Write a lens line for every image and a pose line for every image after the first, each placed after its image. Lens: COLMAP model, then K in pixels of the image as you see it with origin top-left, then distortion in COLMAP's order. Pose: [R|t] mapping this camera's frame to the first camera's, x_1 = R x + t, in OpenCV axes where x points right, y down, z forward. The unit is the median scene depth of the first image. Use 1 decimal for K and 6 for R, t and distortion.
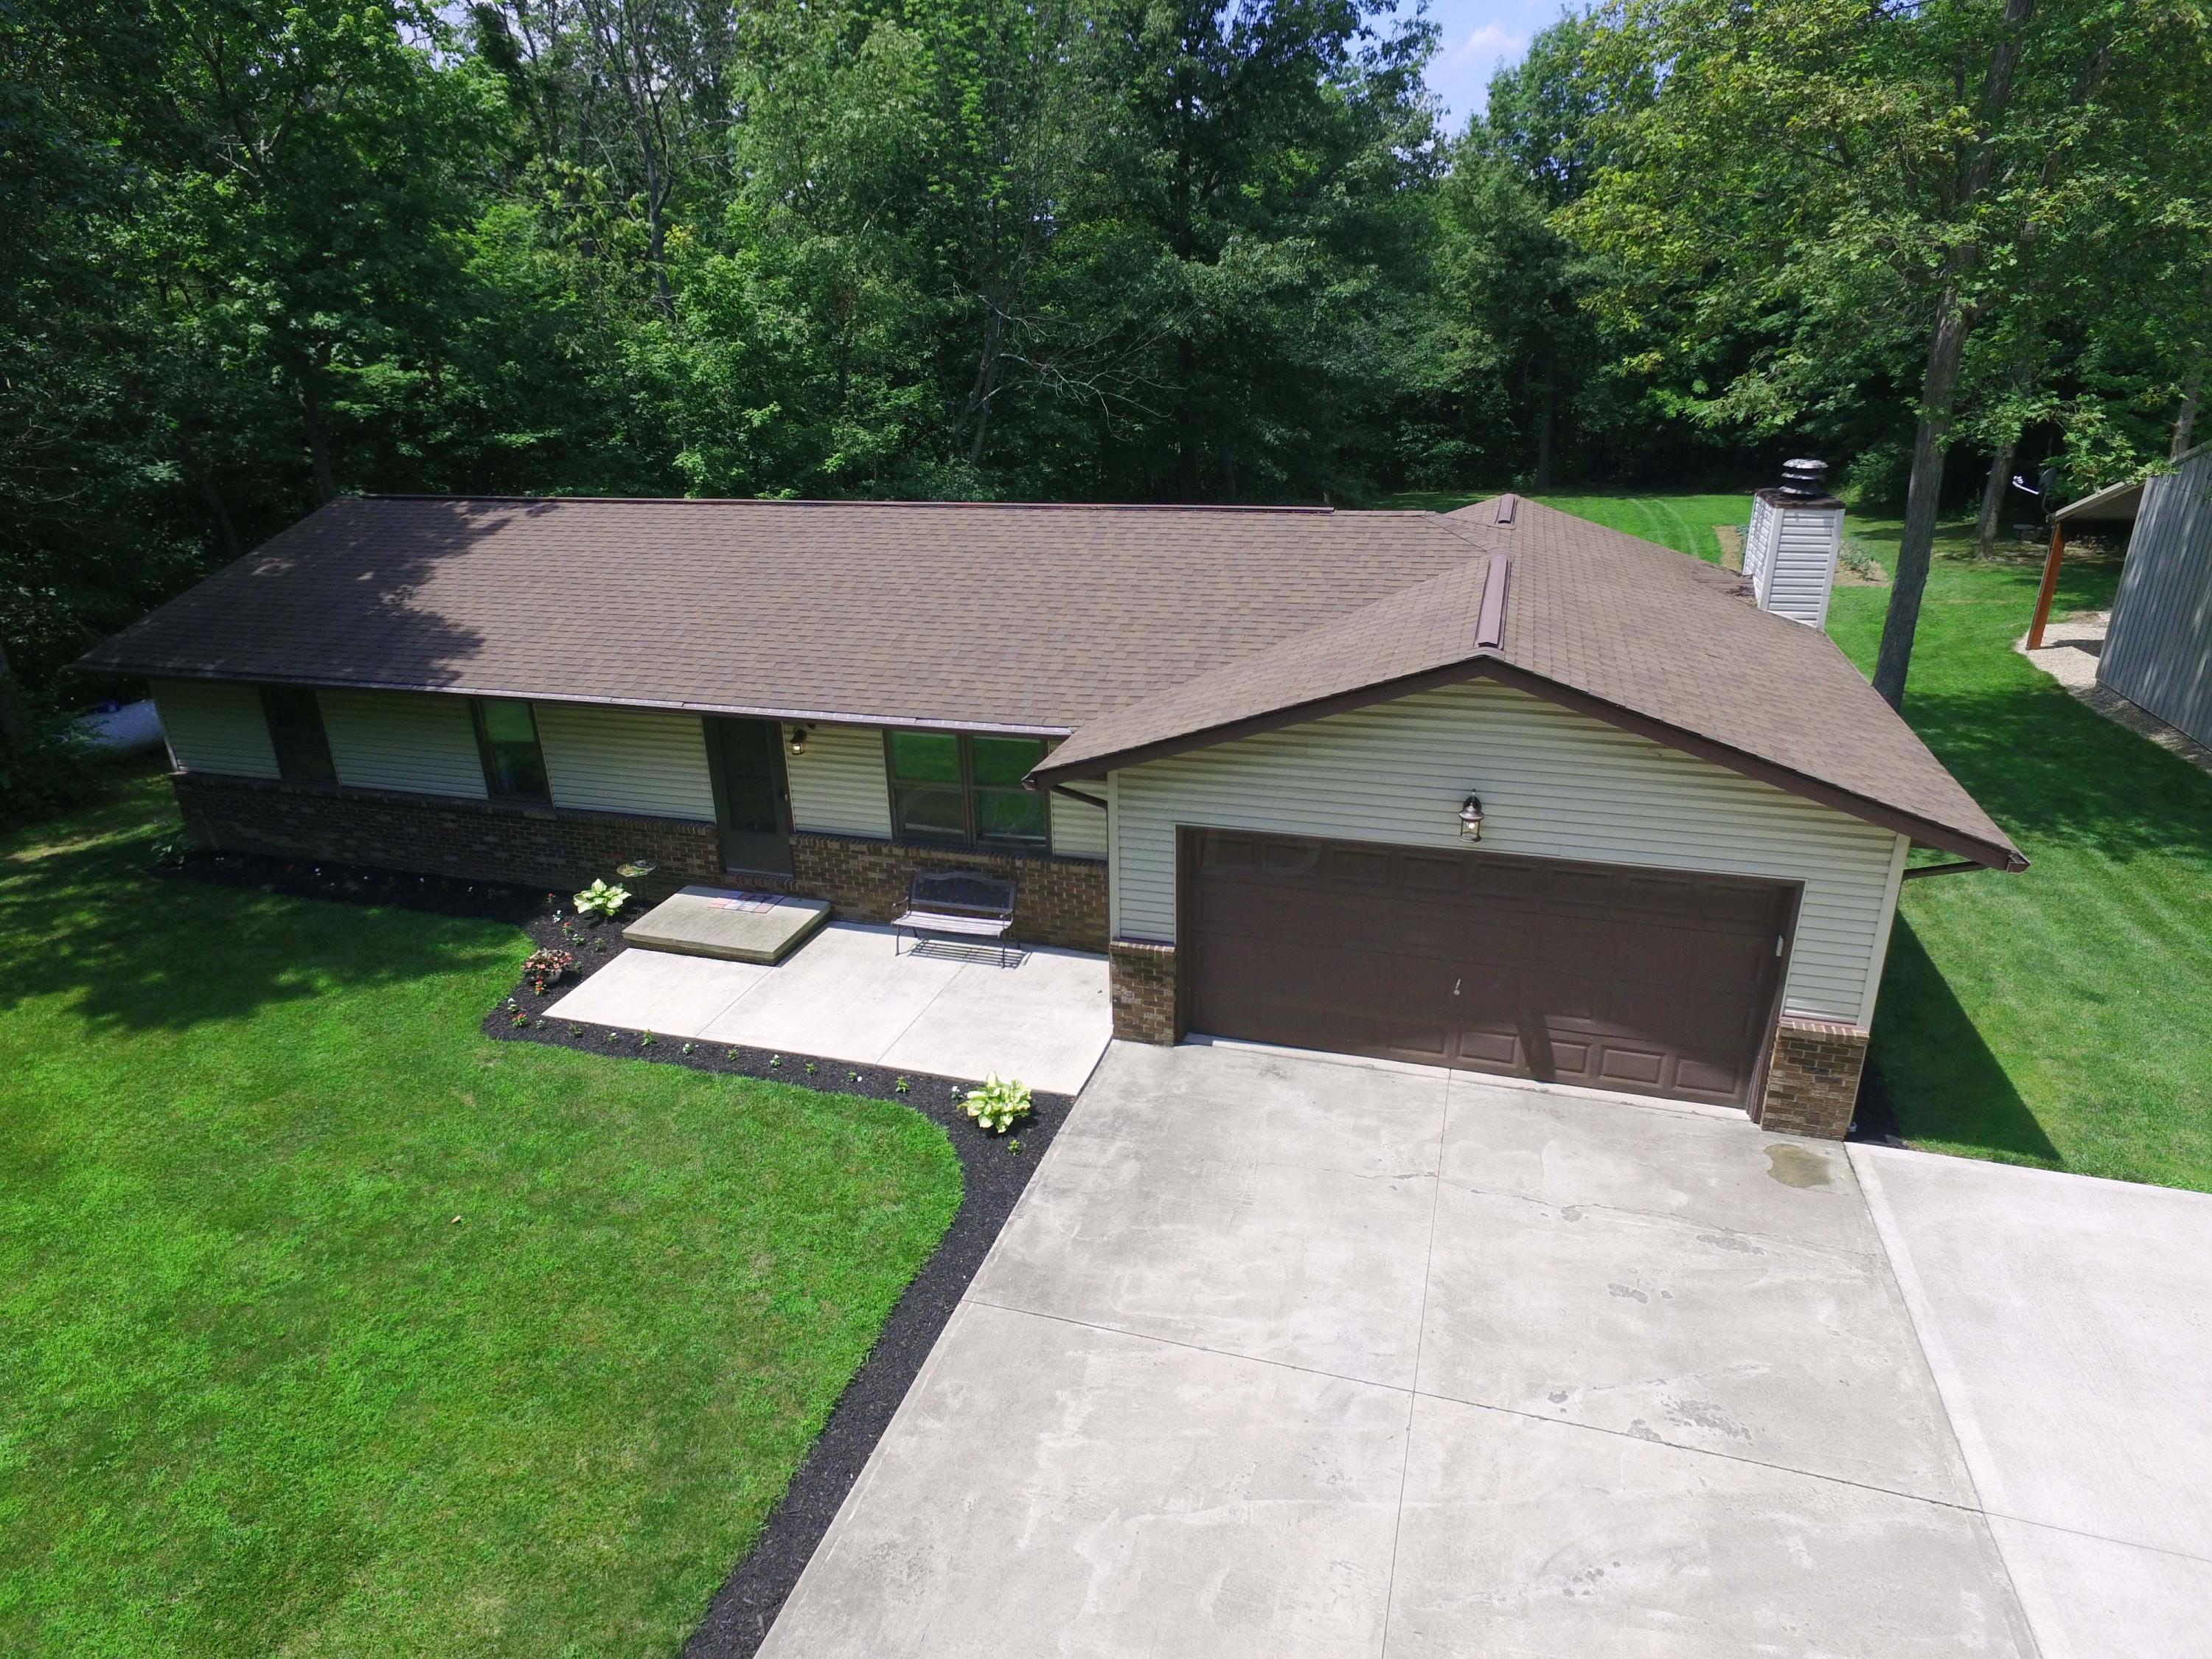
lens RADIAL K [[1286.8, 0, 1095.1], [0, 1286.8, 828.9], [0, 0, 1]] dist [-0.016287, 0.016132]
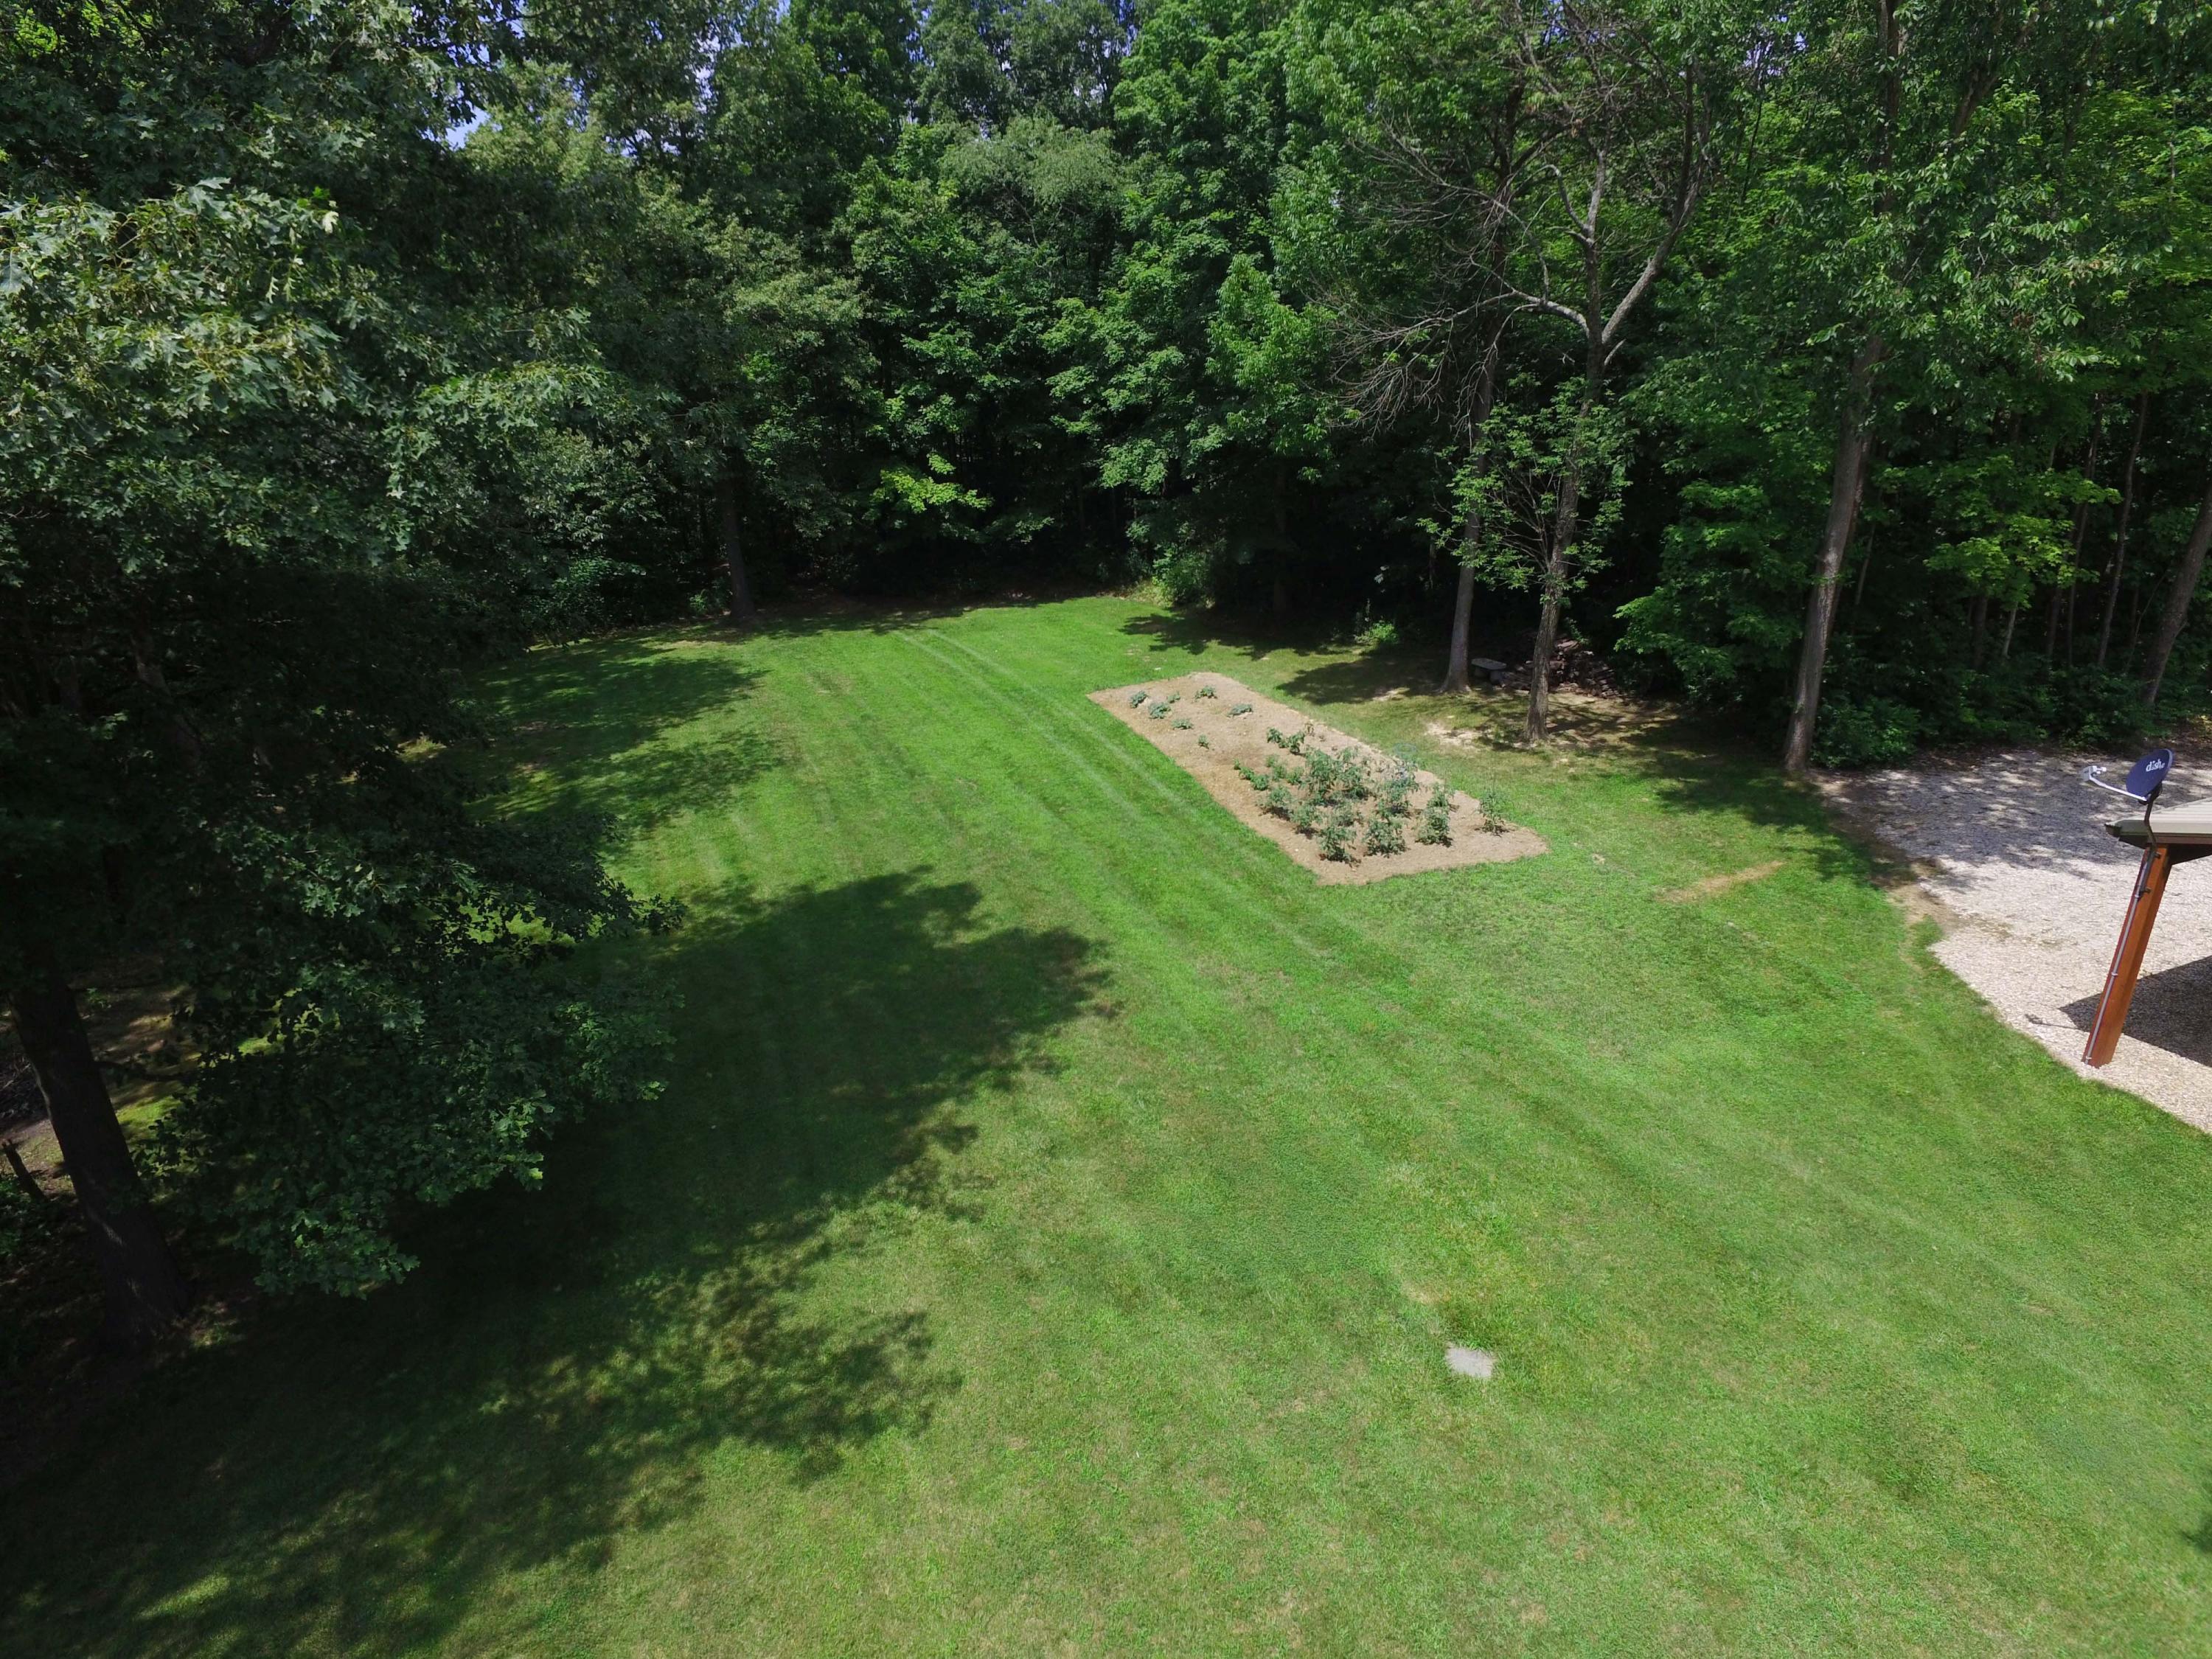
lens RADIAL K [[1286.8, 0, 1095.1], [0, 1286.8, 828.9], [0, 0, 1]] dist [-0.016287, 0.016132]
pose [[0.761498, -0.232230, 0.605137, 0.286423], [0.238247, 0.968541, 0.071884, -0.877557], [-0.602793, 0.089433, 0.792870, 1.956529]]
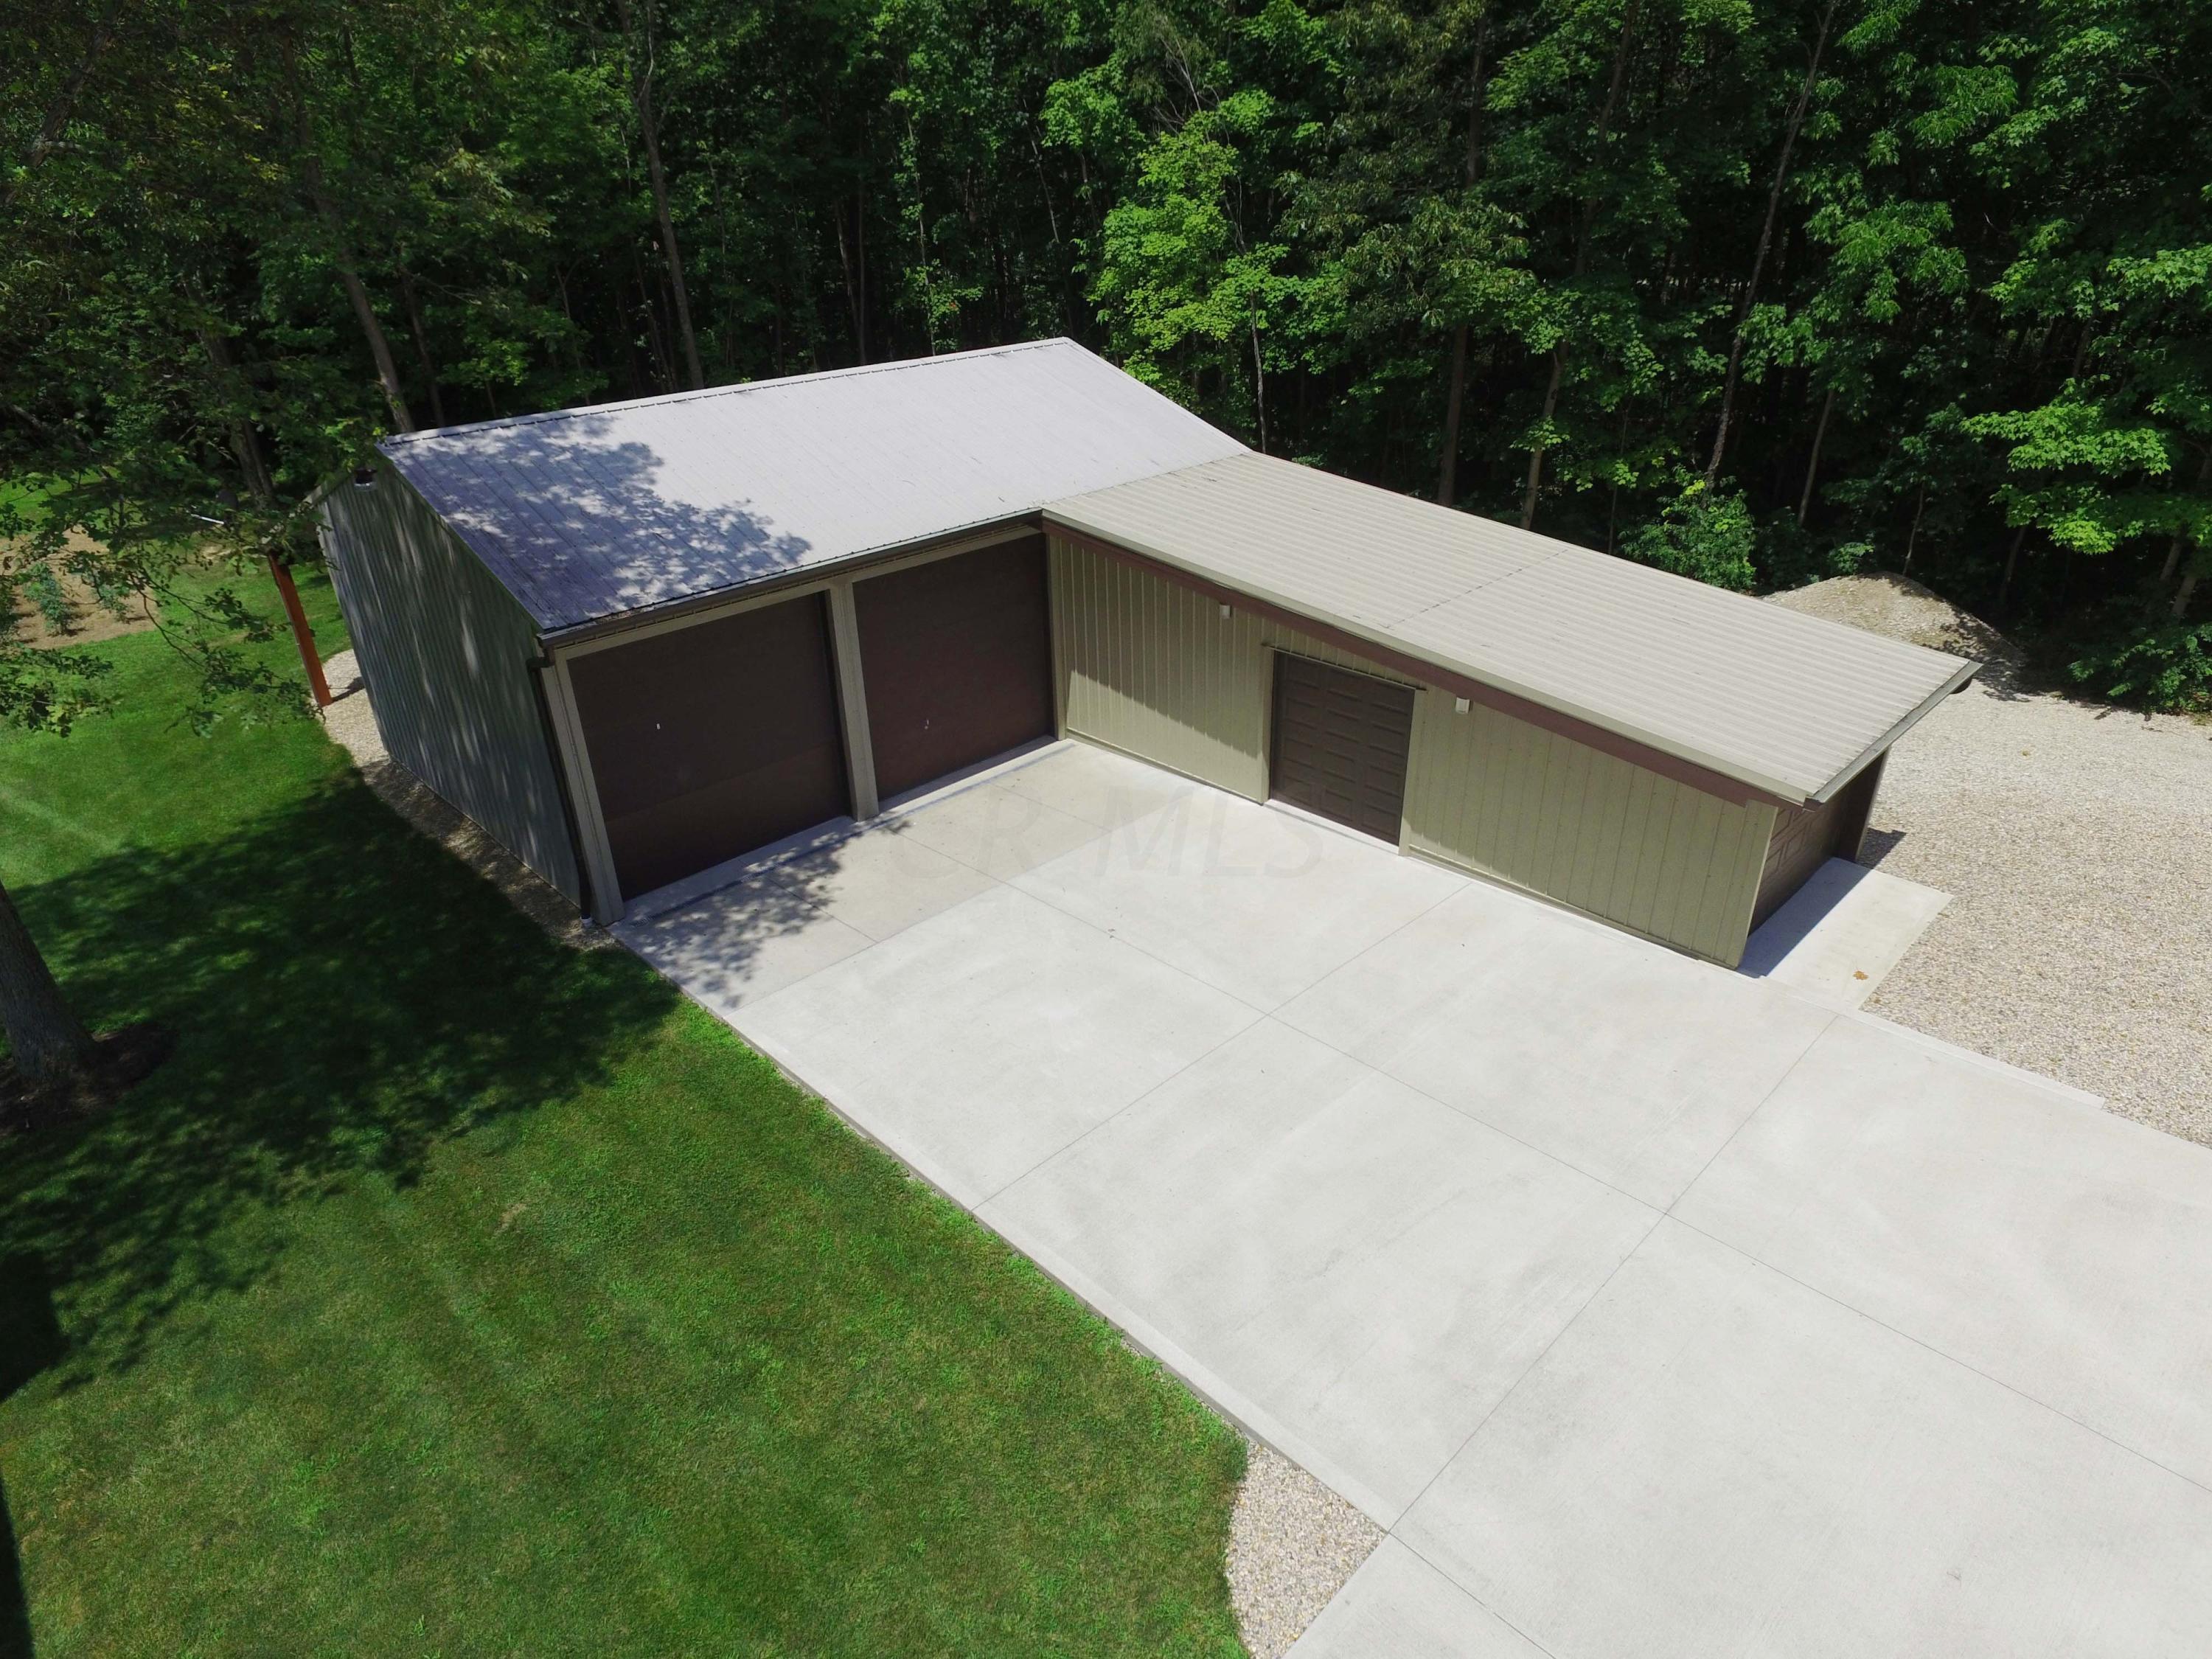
lens RADIAL K [[1286.8, 0, 1095.1], [0, 1286.8, 828.9], [0, 0, 1]] dist [-0.016287, 0.016132]
pose [[0.473086, -0.396349, 0.786827, 0.706828], [0.328446, 0.908052, 0.259932, -0.285437], [-0.817504, 0.135460, 0.559766, 0.400925]]
